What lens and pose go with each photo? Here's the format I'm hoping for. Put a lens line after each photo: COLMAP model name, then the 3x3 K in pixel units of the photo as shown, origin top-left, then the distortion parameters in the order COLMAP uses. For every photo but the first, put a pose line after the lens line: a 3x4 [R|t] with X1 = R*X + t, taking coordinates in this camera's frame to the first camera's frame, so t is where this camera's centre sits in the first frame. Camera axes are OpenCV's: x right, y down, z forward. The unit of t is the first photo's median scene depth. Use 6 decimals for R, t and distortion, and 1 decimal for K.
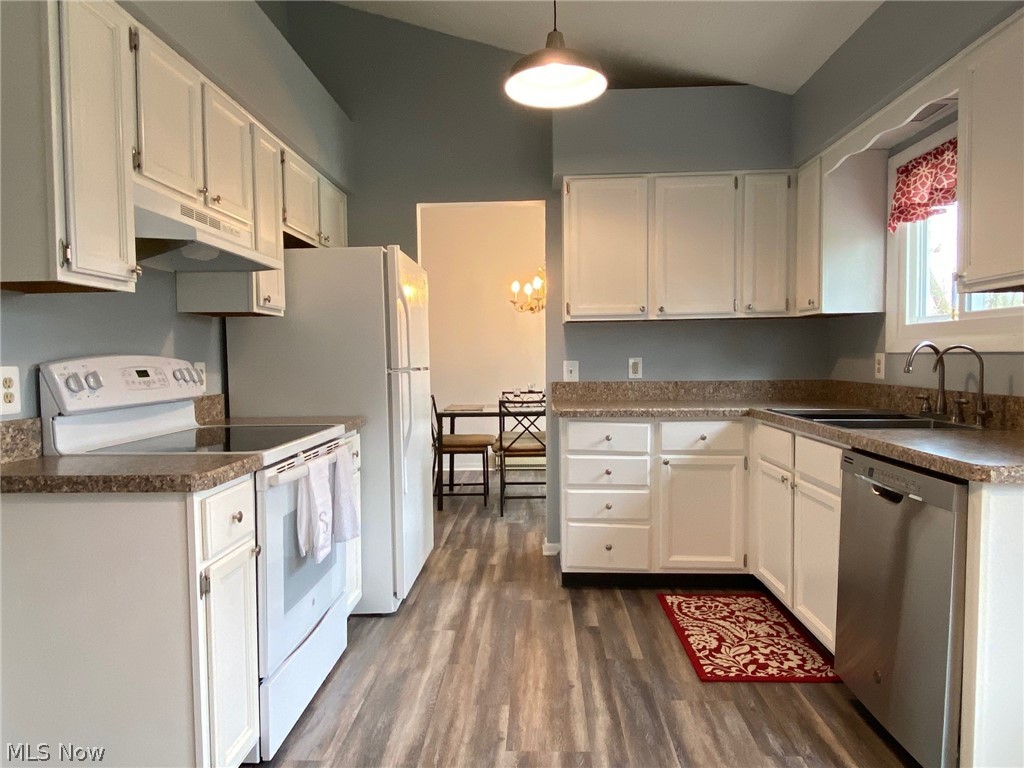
lens RADIAL K [[668.4, 0, 514.5], [0, 668.4, 383.4], [0, 0, 1]] dist [0.099694, -0.107836]
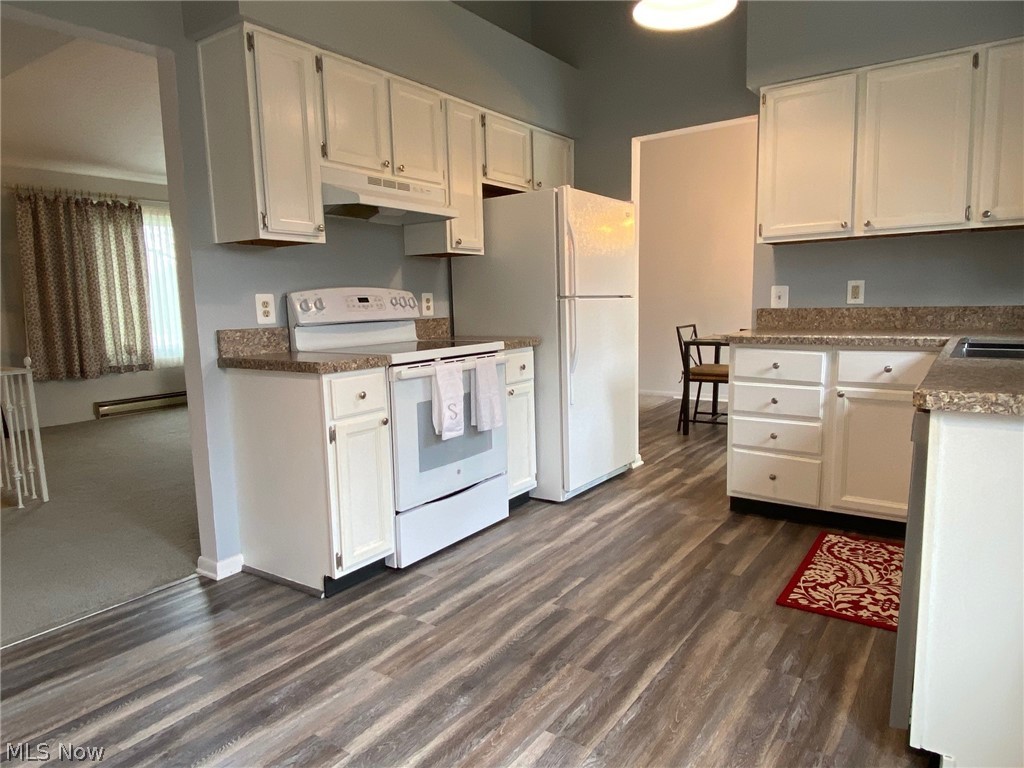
lens RADIAL K [[668.4, 0, 514.5], [0, 668.4, 383.4], [0, 0, 1]] dist [0.099694, -0.107836]
pose [[0.837813, 0.058835, -0.542778, 0.391176], [-0.006381, 0.995164, 0.098021, 0.015490], [0.545920, -0.078660, 0.834137, -0.016866]]
